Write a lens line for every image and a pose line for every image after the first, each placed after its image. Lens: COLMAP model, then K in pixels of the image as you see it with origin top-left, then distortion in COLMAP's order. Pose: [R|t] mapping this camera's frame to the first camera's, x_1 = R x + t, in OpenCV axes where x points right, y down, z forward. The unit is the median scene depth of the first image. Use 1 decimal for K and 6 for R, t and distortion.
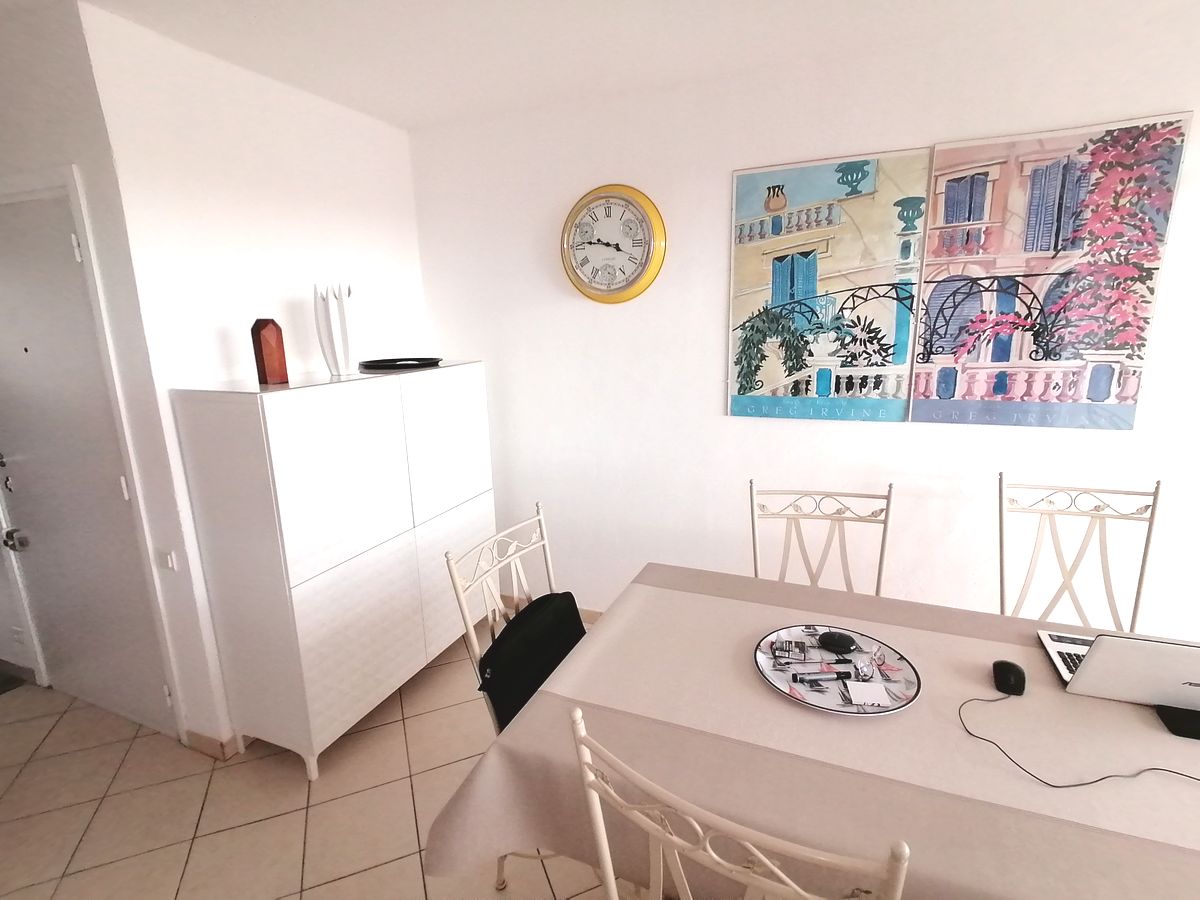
lens RADIAL K [[592.2, 0, 602.6], [0, 592.2, 445.7], [0, 0, 1]] dist [0.040614, -0.031770]
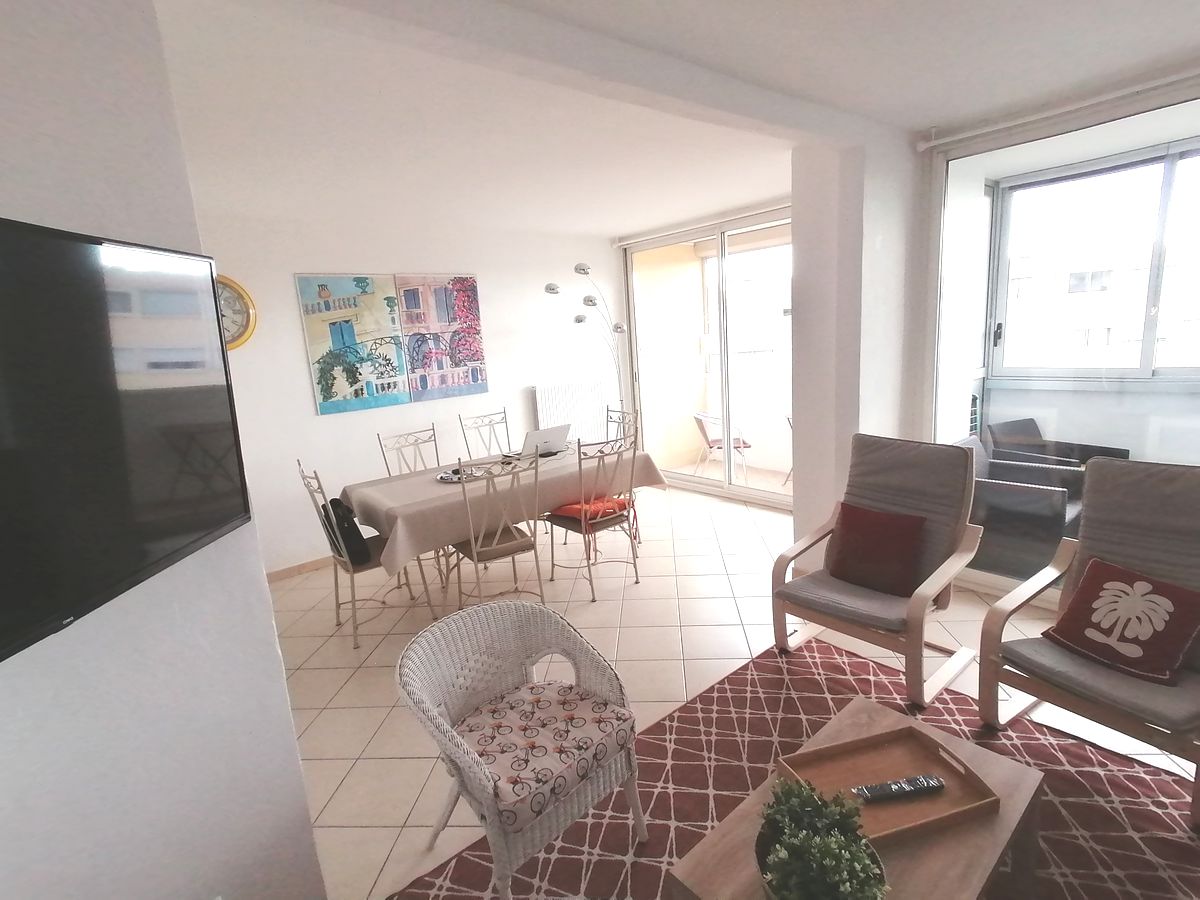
lens RADIAL K [[592.2, 0, 602.6], [0, 592.2, 445.7], [0, 0, 1]] dist [0.040614, -0.031770]
pose [[0.454038, -0.177467, 0.873130, -1.040751], [0.246736, 0.966682, 0.068176, 0.130678], [-0.856137, 0.184478, 0.482697, -0.540738]]
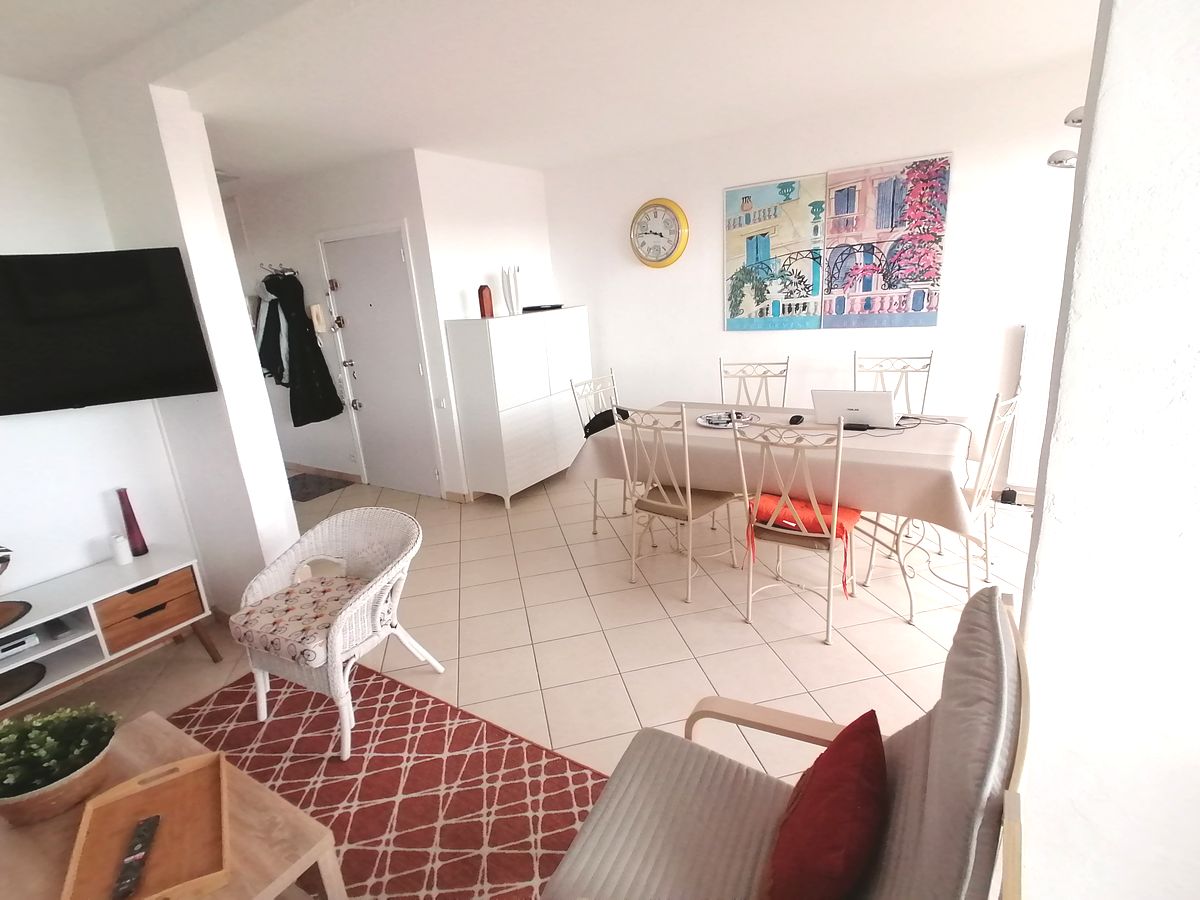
lens RADIAL K [[592.2, 0, 602.6], [0, 592.2, 445.7], [0, 0, 1]] dist [0.040614, -0.031770]
pose [[0.983480, 0.005877, -0.180922, 0.202421], [0.006030, 0.997855, 0.065189, 0.193859], [0.180917, -0.065203, 0.981335, -0.904833]]
